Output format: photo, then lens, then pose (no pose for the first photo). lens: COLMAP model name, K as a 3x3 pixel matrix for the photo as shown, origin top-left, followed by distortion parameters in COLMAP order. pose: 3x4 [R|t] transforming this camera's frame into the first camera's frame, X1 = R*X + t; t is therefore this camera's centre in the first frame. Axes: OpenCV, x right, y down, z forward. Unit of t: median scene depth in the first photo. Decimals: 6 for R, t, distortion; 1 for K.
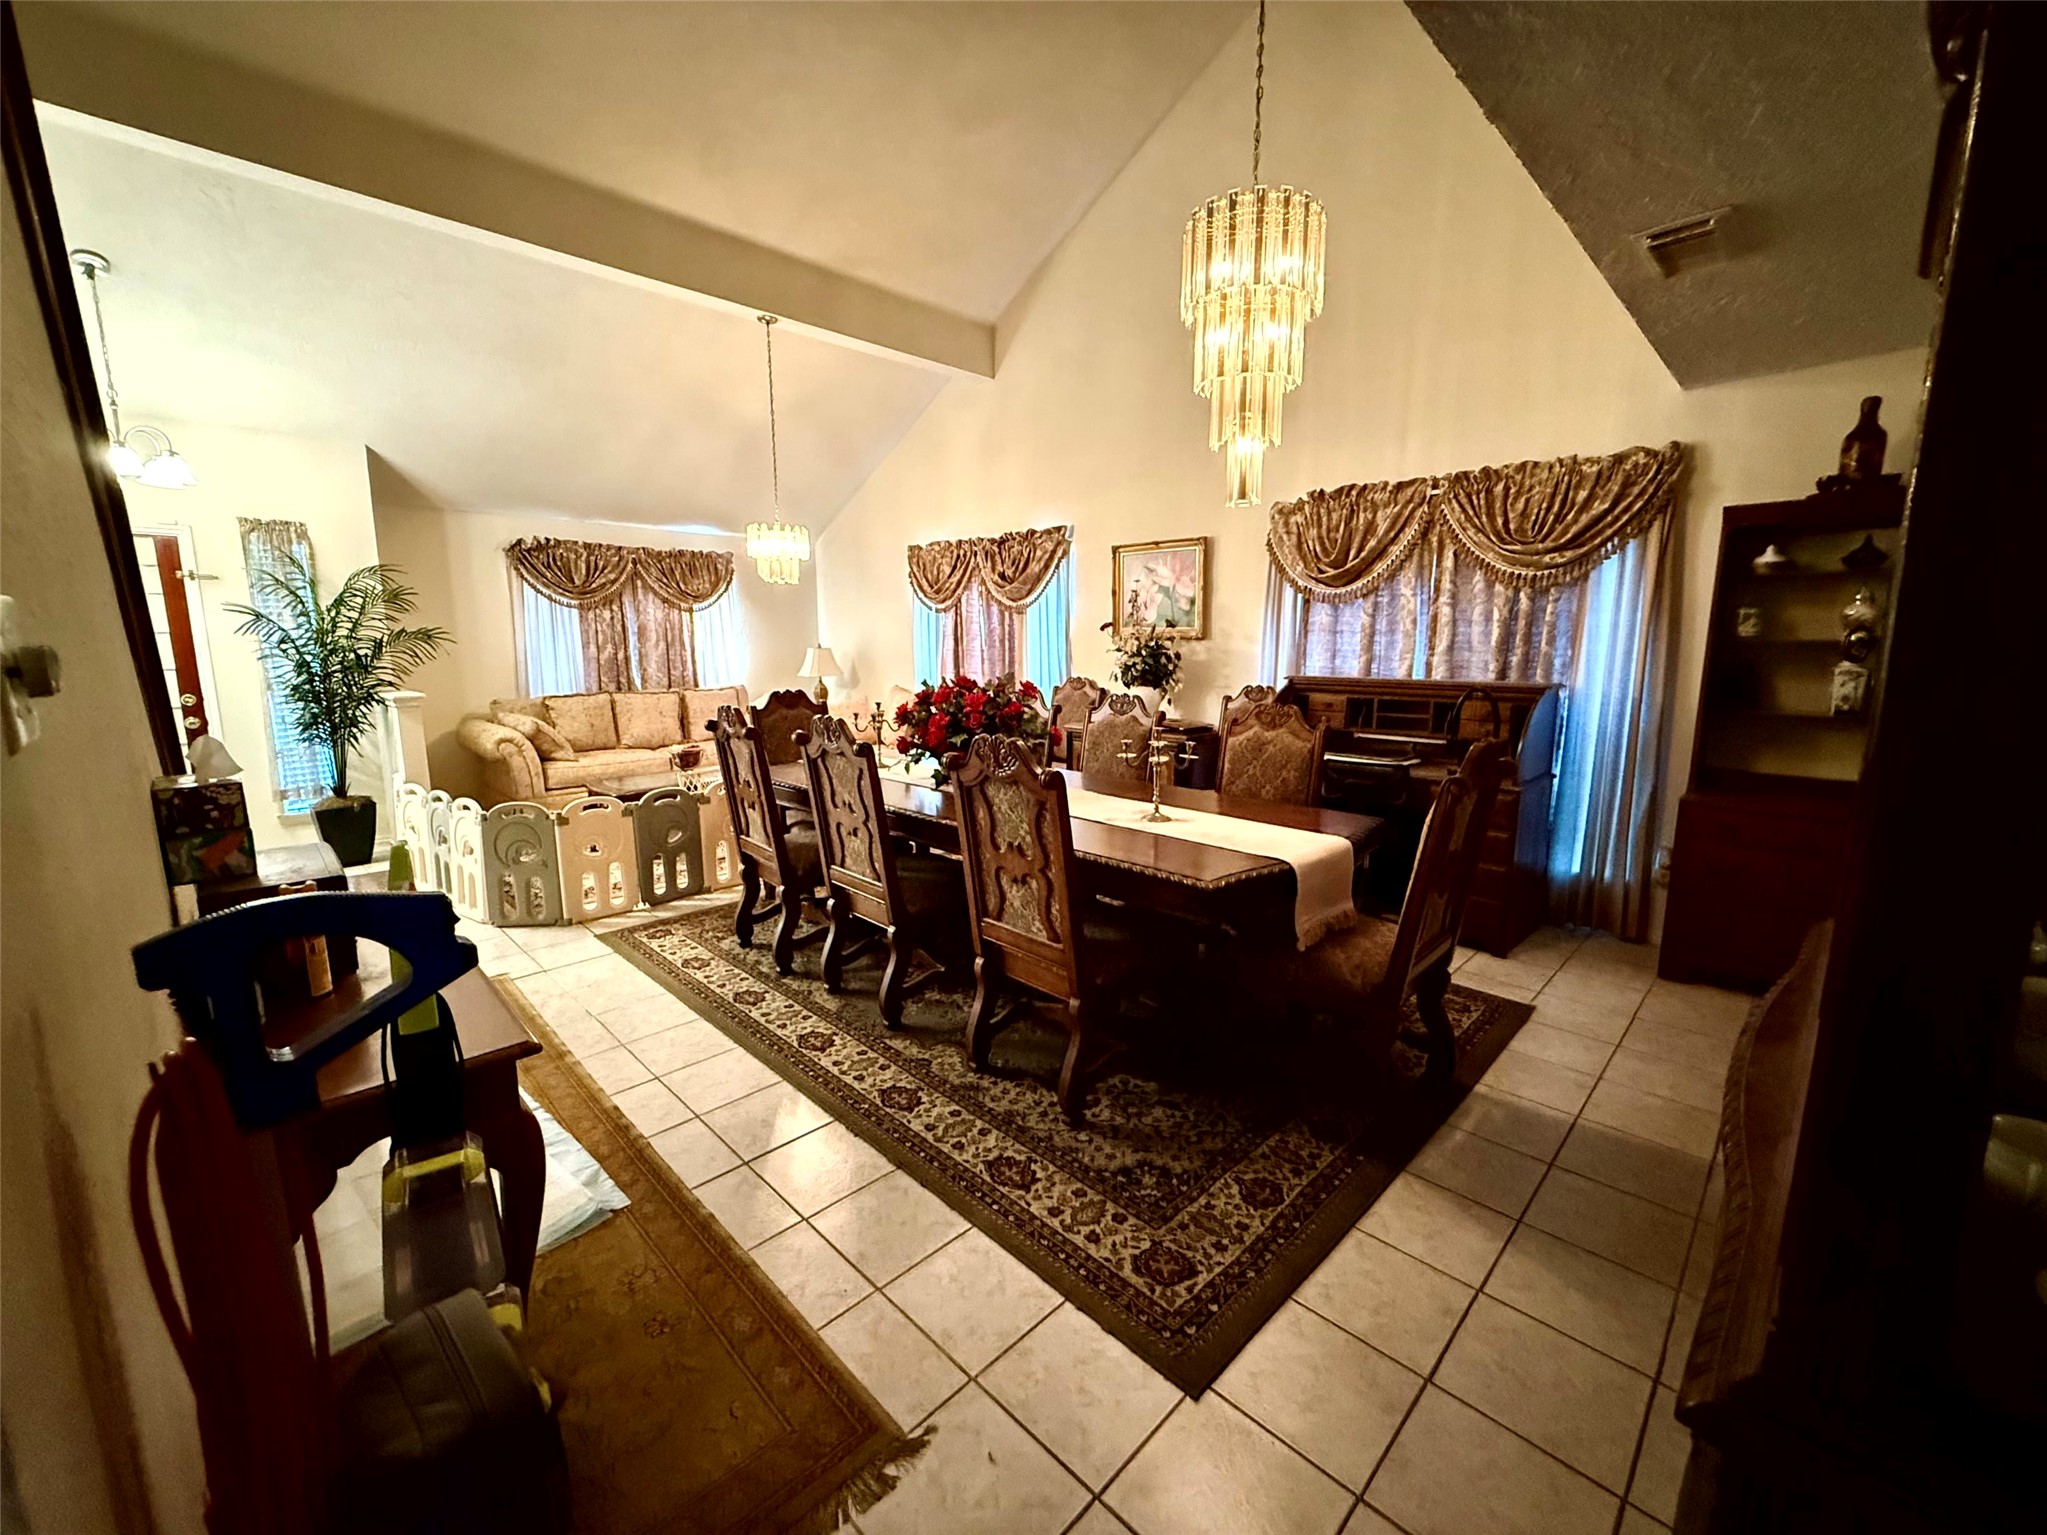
lens RADIAL K [[813.8, 0, 1023.5], [0, 813.8, 767.5], [0, 0, 1]] dist [0.003365, 0.000173]
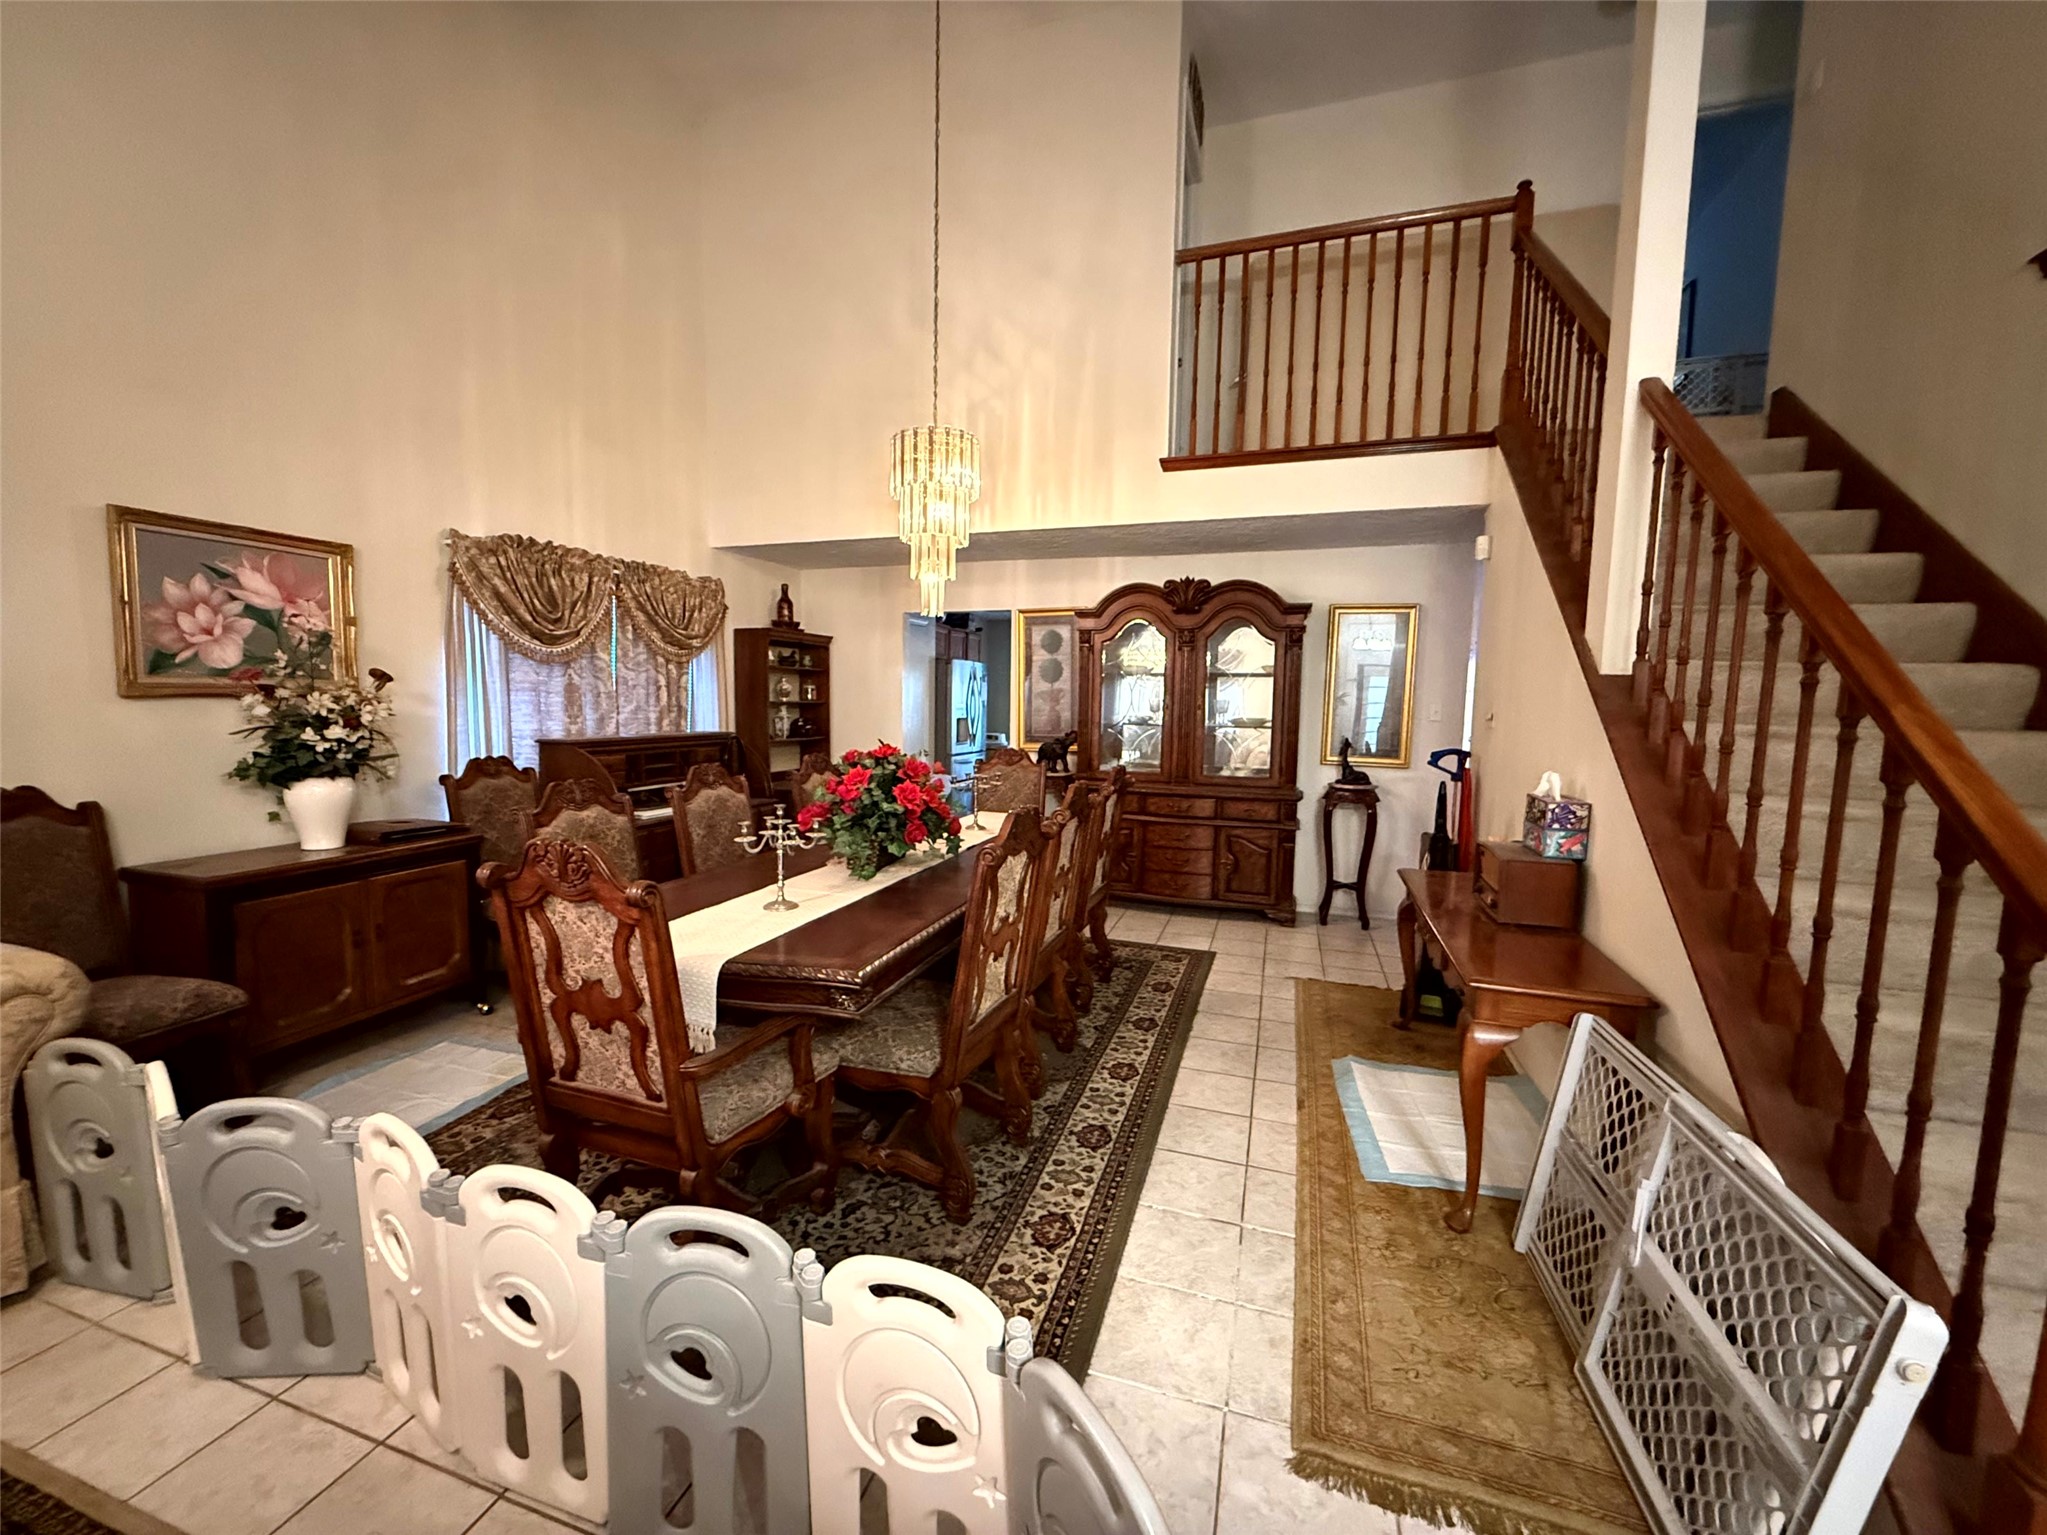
lens RADIAL K [[811.5, 0, 1012.3], [0, 811.5, 773.7], [0, 0, 1]] dist [0.000236, -0.000114]
pose [[-0.442588, -0.086820, 0.892512, -0.930955], [0.130331, 0.978506, 0.159815, -0.205058], [-0.887203, 0.187054, -0.421759, 1.253687]]
